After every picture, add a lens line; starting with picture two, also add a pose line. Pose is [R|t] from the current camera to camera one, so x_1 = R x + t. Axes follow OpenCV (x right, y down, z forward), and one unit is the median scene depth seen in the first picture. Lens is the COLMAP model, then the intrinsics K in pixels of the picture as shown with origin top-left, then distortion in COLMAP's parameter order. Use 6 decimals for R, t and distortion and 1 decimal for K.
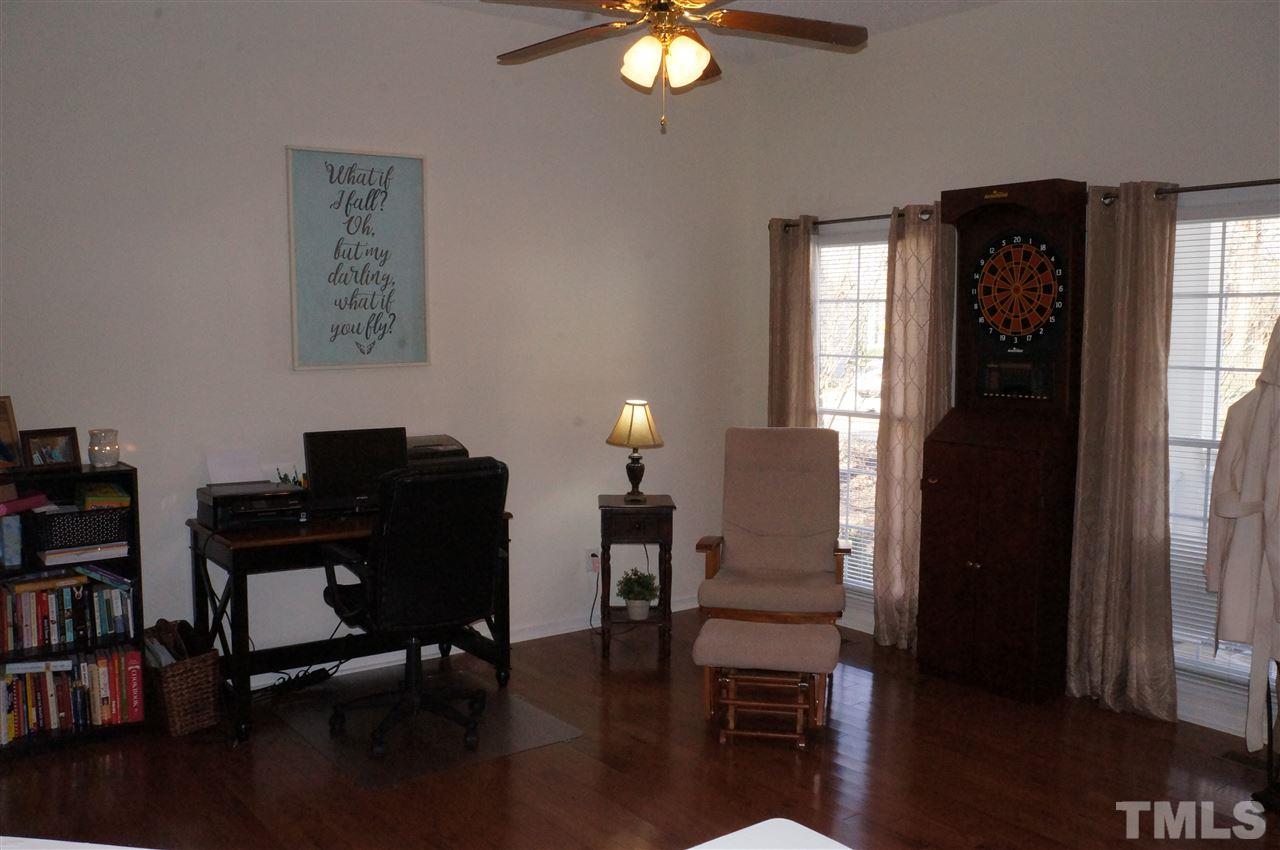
lens RADIAL K [[1089.8, 0, 631.9], [0, 1089.8, 422.1], [0, 0, 1]] dist [-0.136837, 0.123232]
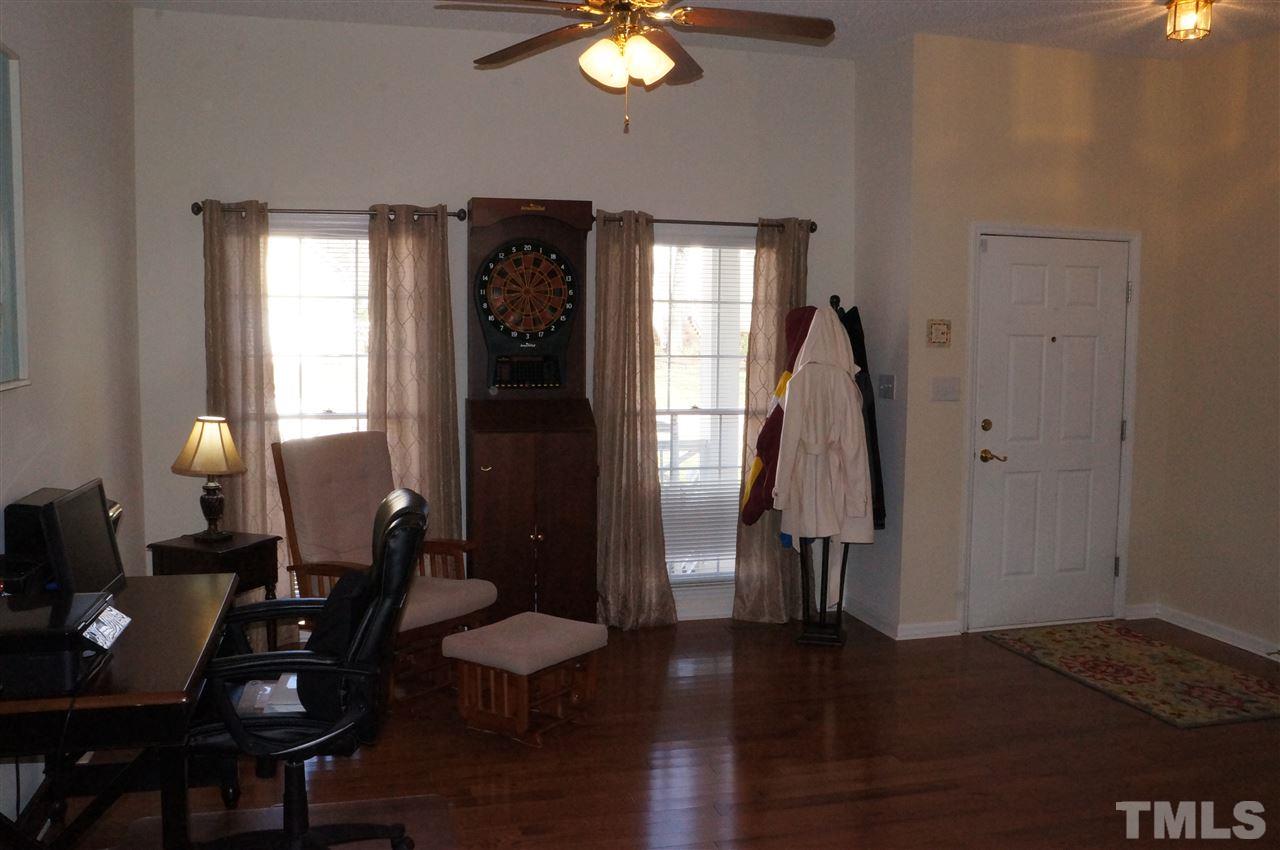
lens RADIAL K [[1089.8, 0, 631.9], [0, 1089.8, 422.1], [0, 0, 1]] dist [-0.136837, 0.123232]
pose [[0.393867, -0.074990, 0.916103, -0.661863], [0.071465, 0.996148, 0.050817, -0.036679], [-0.916385, 0.045454, 0.397709, 0.447368]]
